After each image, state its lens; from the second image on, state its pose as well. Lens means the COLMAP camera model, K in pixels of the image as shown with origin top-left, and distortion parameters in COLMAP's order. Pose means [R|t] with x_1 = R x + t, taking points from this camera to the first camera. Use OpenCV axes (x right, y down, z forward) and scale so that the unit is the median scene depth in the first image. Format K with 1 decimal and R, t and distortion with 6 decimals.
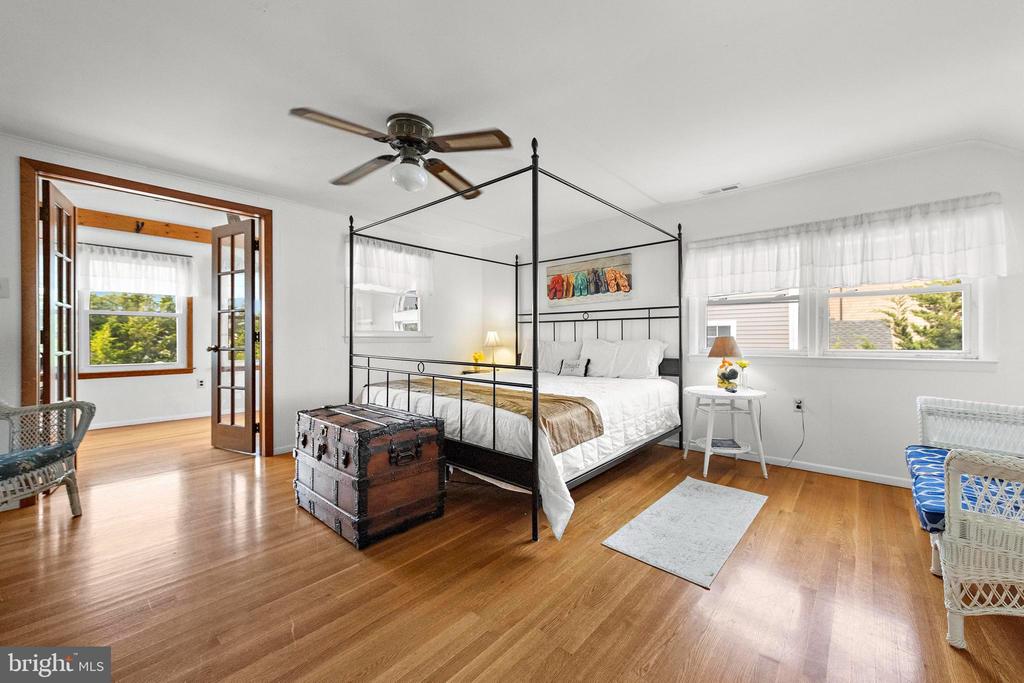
lens RADIAL K [[399.5, 0, 514.6], [0, 399.5, 340.3], [0, 0, 1]] dist [0.001771, 0.000201]
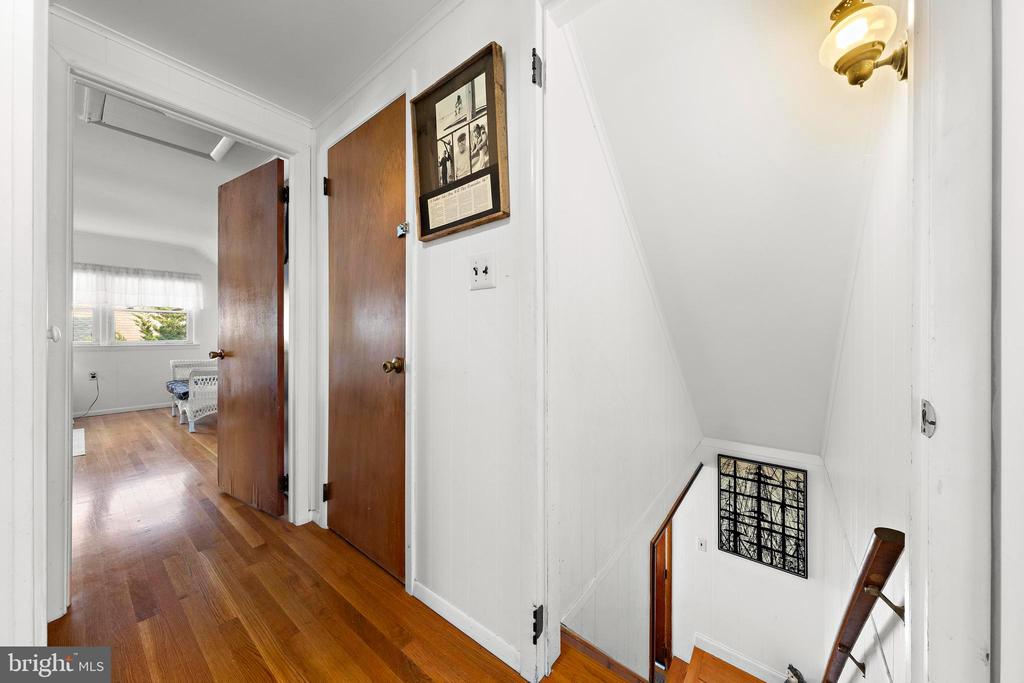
lens RADIAL K [[345.1, 0, 514.1], [0, 345.1, 332.1], [0, 0, 1]] dist [0.000074, 0.000023]
pose [[-0.063802, 0.002325, 0.997960, -0.690357], [0.001012, 0.999997, -0.002265, -0.007585], [-0.997962, 0.000865, -0.063804, -0.528751]]
